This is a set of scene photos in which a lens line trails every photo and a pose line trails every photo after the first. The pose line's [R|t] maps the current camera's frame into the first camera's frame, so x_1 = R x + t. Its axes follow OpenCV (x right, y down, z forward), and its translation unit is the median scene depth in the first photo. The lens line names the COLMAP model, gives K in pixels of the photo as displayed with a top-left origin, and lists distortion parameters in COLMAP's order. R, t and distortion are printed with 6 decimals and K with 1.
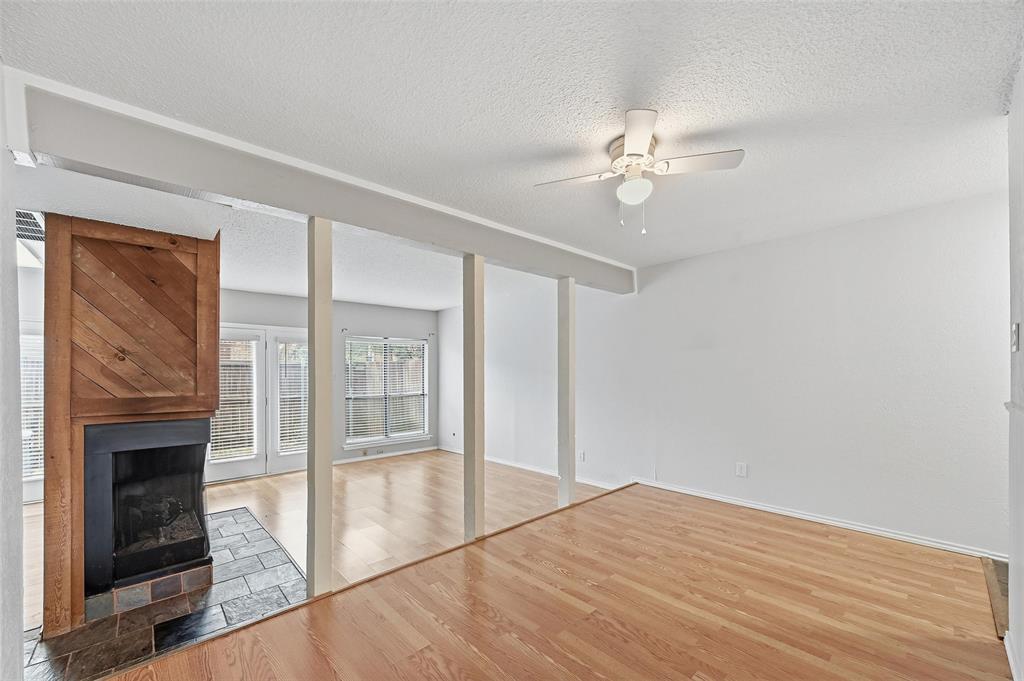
lens RADIAL K [[399.9, 0, 509.9], [0, 399.9, 373.2], [0, 0, 1]] dist [-0.001137, -0.000115]
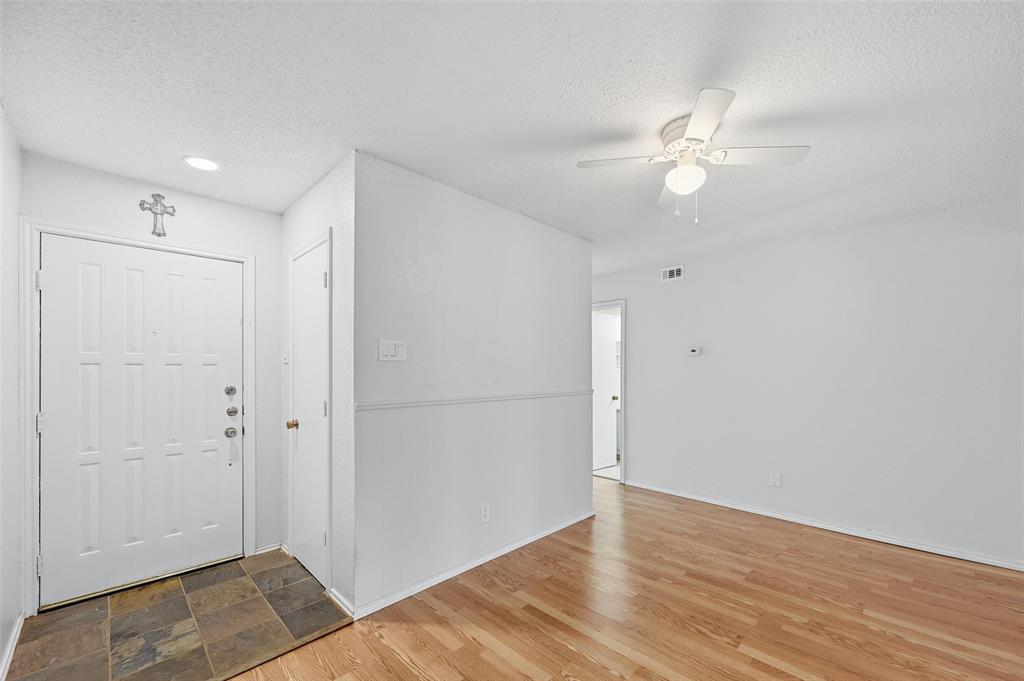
lens RADIAL K [[405.3, 0, 524.6], [0, 405.3, 370.6], [0, 0, 1]] dist [0.000352, -0.000008]
pose [[-0.998089, 0.009135, -0.061116, 0.719650], [0.009215, 0.999957, -0.001025, -0.007267], [0.061104, -0.001587, -0.998130, 1.847947]]
